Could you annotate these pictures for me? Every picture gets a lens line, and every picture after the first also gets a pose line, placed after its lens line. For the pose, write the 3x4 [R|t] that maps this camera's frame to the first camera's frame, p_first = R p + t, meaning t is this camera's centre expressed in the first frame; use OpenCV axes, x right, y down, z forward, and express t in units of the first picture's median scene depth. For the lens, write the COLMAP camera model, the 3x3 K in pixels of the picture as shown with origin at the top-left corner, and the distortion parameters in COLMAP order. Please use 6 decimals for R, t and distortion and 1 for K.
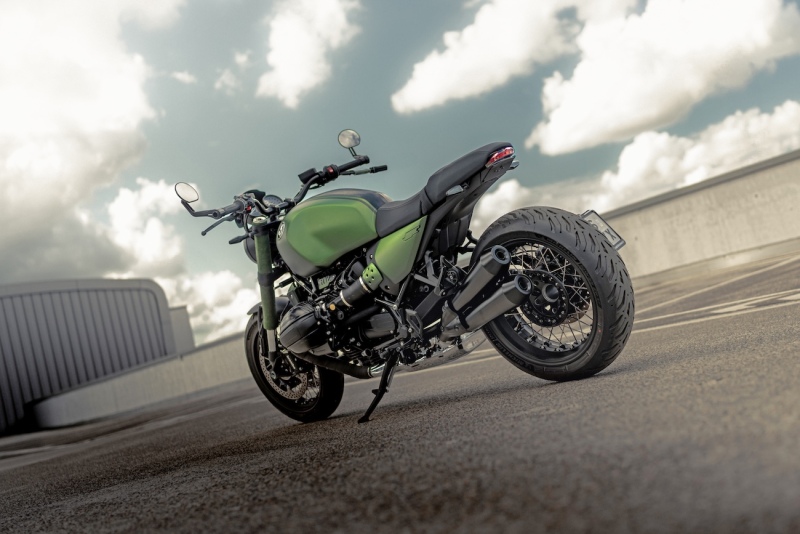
lens RADIAL K [[853.1, 0, 400.0], [0, 853.1, 267.0], [0, 0, 1]] dist [-0.265231, 0.000098]
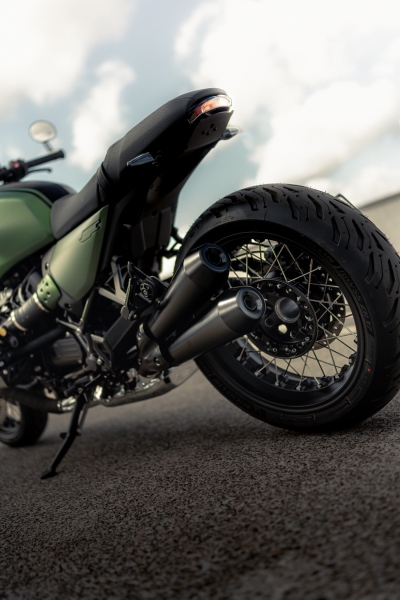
lens RADIAL K [[565.4, 0, 200.0], [0, 565.4, 300.0], [0, 0, 1]] dist [-0.081476, -0.000222]
pose [[0.996463, -0.031549, 0.077889, 0.066540], [0.027349, 0.998144, 0.054409, -0.005224], [-0.079461, -0.052086, 0.995476, 0.519814]]
